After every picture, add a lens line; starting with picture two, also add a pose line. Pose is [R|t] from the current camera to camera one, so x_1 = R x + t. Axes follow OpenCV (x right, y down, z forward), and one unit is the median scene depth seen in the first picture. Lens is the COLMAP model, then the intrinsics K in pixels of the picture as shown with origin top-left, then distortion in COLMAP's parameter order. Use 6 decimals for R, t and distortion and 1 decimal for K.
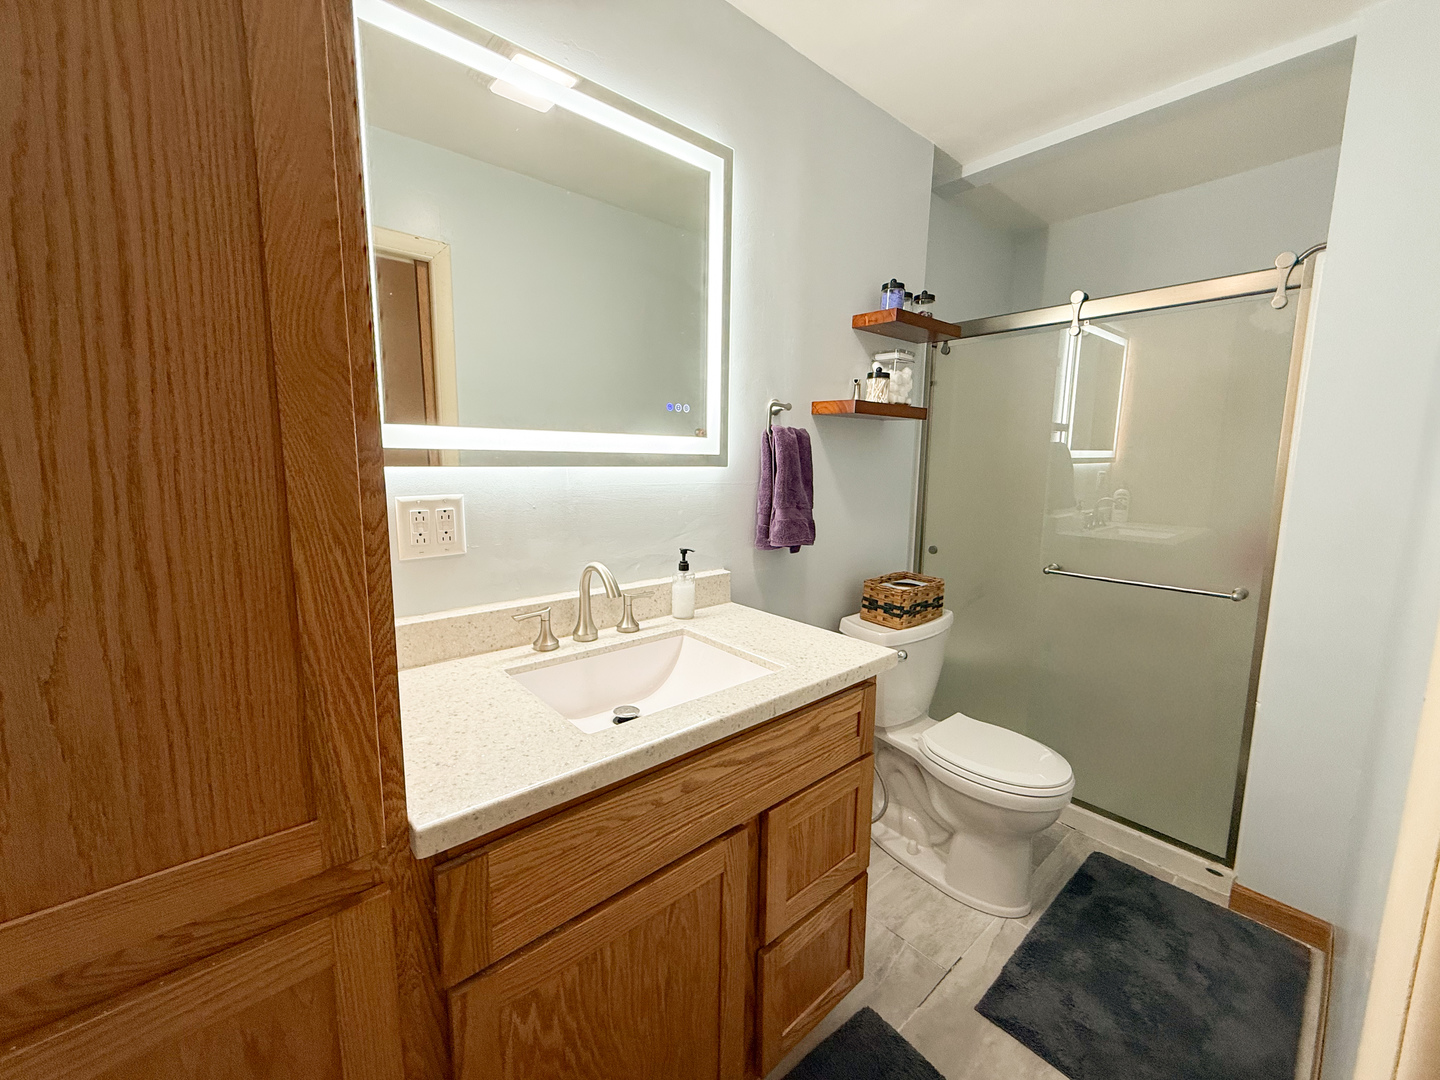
lens RADIAL K [[572.1, 0, 716.9], [0, 572.1, 539.0], [0, 0, 1]] dist [-0.000070, -0.000085]
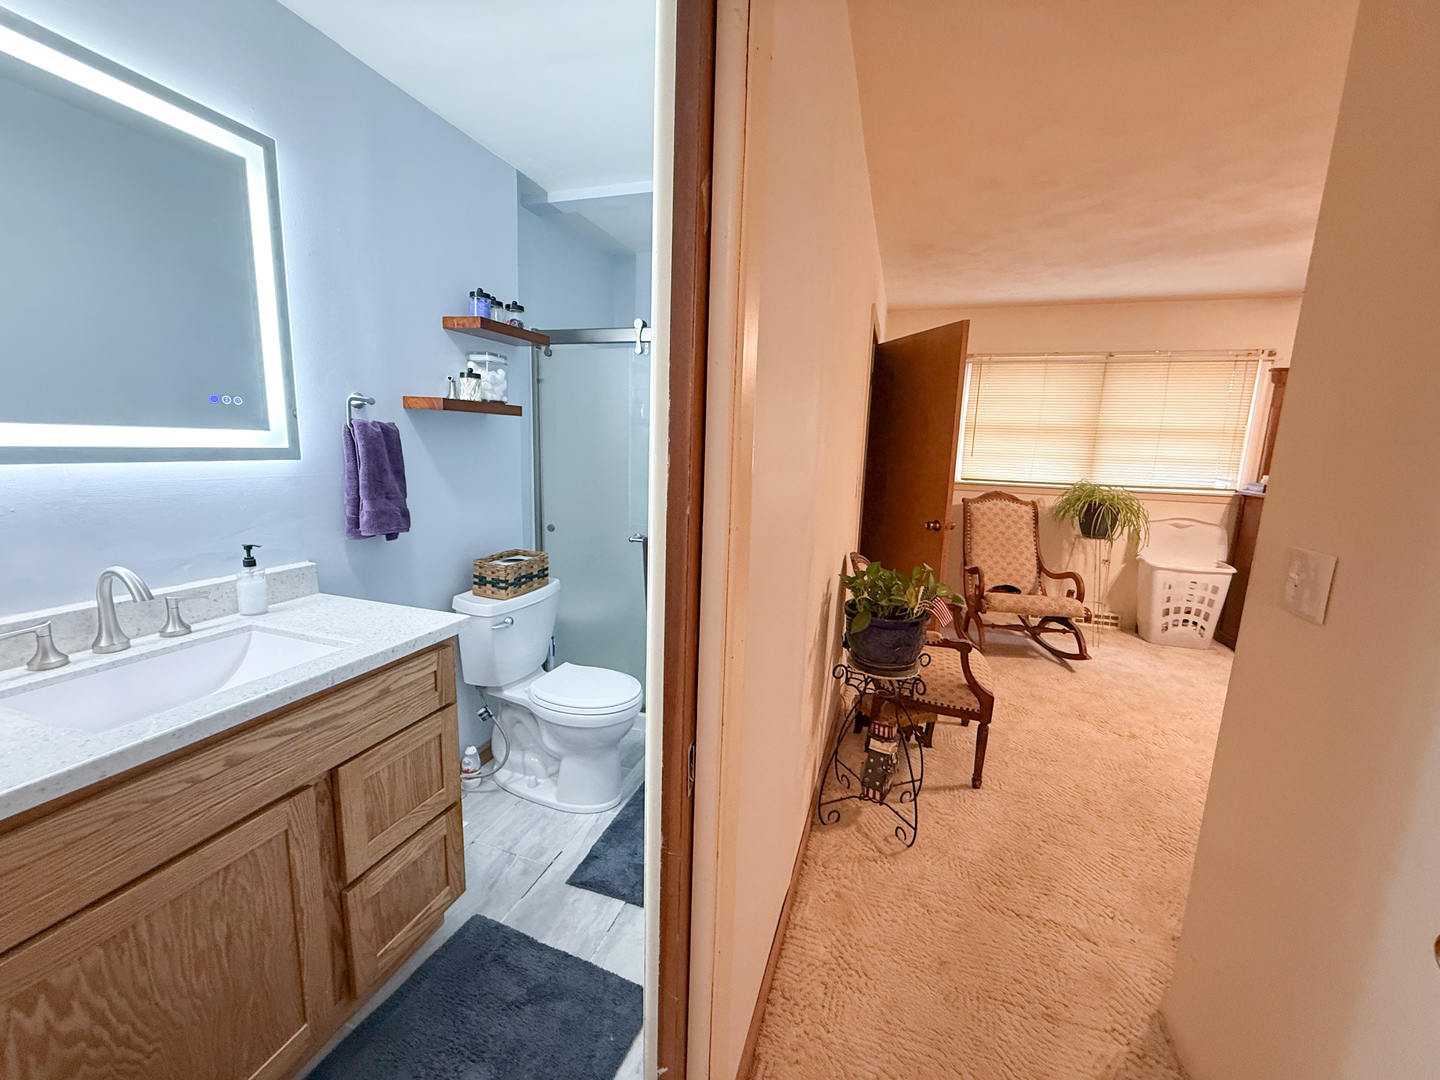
lens RADIAL K [[572.1, 0, 716.9], [0, 572.1, 539.0], [0, 0, 1]] dist [-0.000070, -0.000085]
pose [[0.858448, -0.069886, 0.508117, 0.136862], [0.050615, 0.997381, 0.051667, -0.002534], [-0.510397, -0.018635, 0.859737, -0.261834]]
